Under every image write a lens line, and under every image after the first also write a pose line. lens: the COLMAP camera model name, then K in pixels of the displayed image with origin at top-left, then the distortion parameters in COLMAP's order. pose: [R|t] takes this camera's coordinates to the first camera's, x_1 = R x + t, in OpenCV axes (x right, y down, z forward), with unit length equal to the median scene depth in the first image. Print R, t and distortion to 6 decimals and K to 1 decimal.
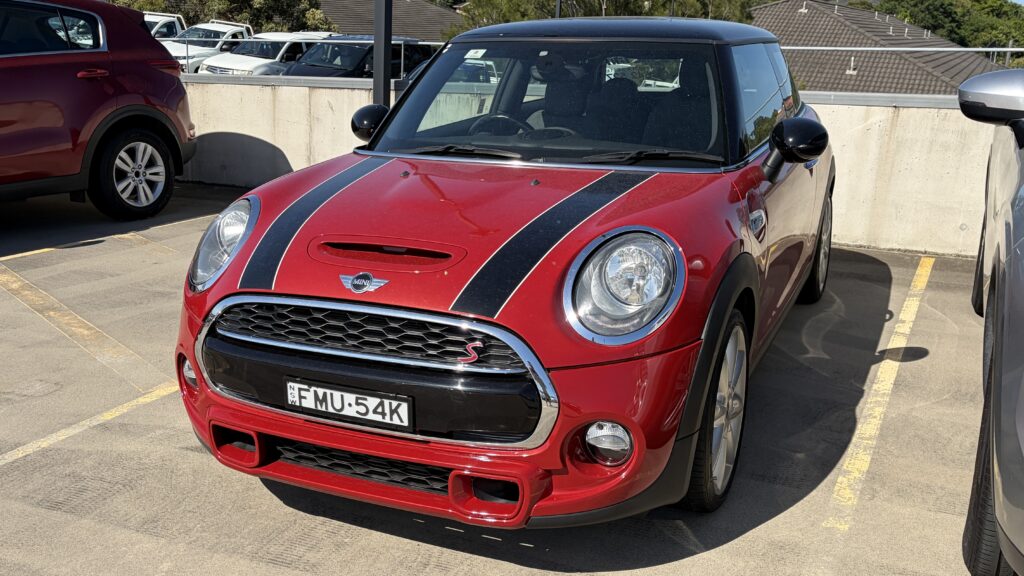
lens RADIAL K [[970.5, 0, 512.2], [0, 970.5, 286.1], [0, 0, 1]] dist [0.048499, 0.000000]
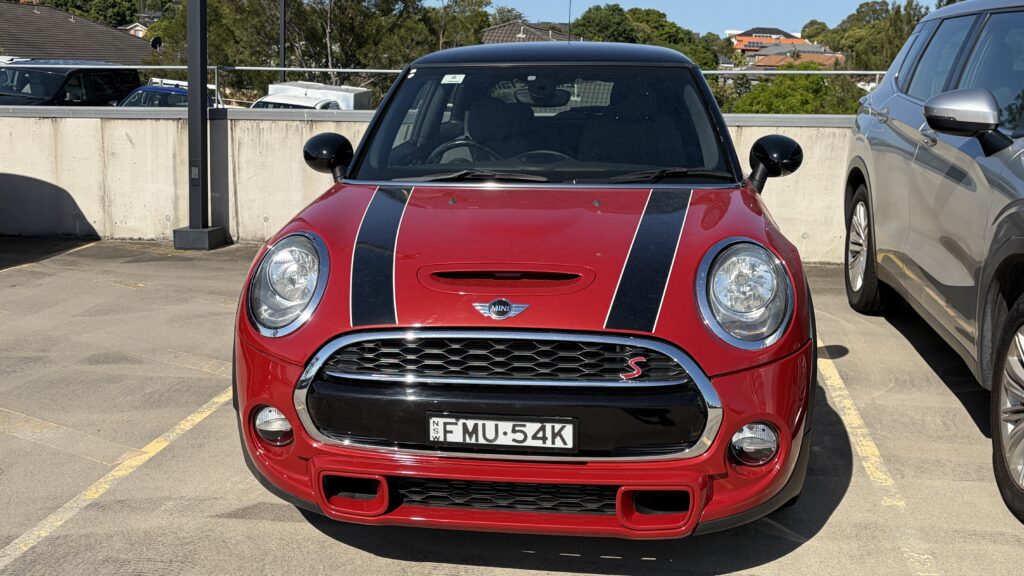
lens RADIAL K [[1033.5, 0, 511.4], [0, 1033.5, 282.8], [0, 0, 1]] dist [0.075674, 0.000000]
pose [[0.958337, -0.064584, 0.278242, -0.435251], [0.076029, 0.996638, -0.030531, 0.003075], [-0.275335, 0.050414, 0.960026, -0.010206]]
